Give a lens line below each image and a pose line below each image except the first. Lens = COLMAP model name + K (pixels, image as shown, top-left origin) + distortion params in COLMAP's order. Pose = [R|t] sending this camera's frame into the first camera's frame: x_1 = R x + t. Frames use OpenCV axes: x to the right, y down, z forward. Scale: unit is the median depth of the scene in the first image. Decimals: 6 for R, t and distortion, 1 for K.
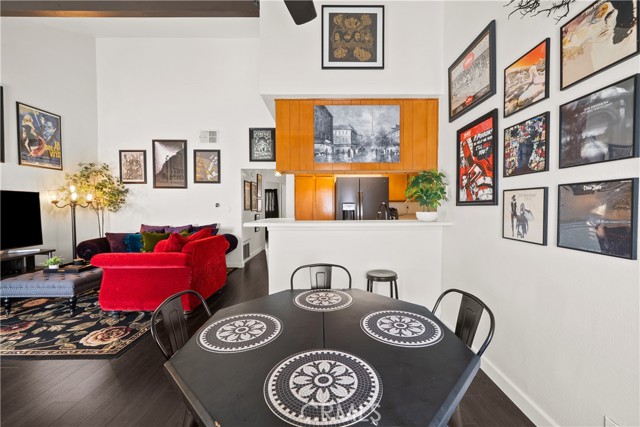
lens RADIAL K [[257.5, 0, 325.9], [0, 257.5, 211.4], [0, 0, 1]] dist [-0.003269, 0.001682]
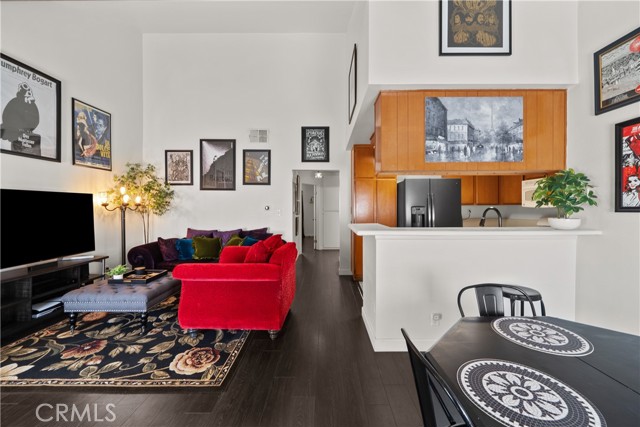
lens RADIAL K [[257.5, 0, 325.8], [0, 257.5, 208.5], [0, 0, 1]] dist [-0.003269, 0.001682]
pose [[0.999891, 0.002713, -0.014535, -0.255481], [-0.002968, 0.999842, -0.017547, -0.009413], [0.014485, 0.017588, 0.999740, 0.082264]]
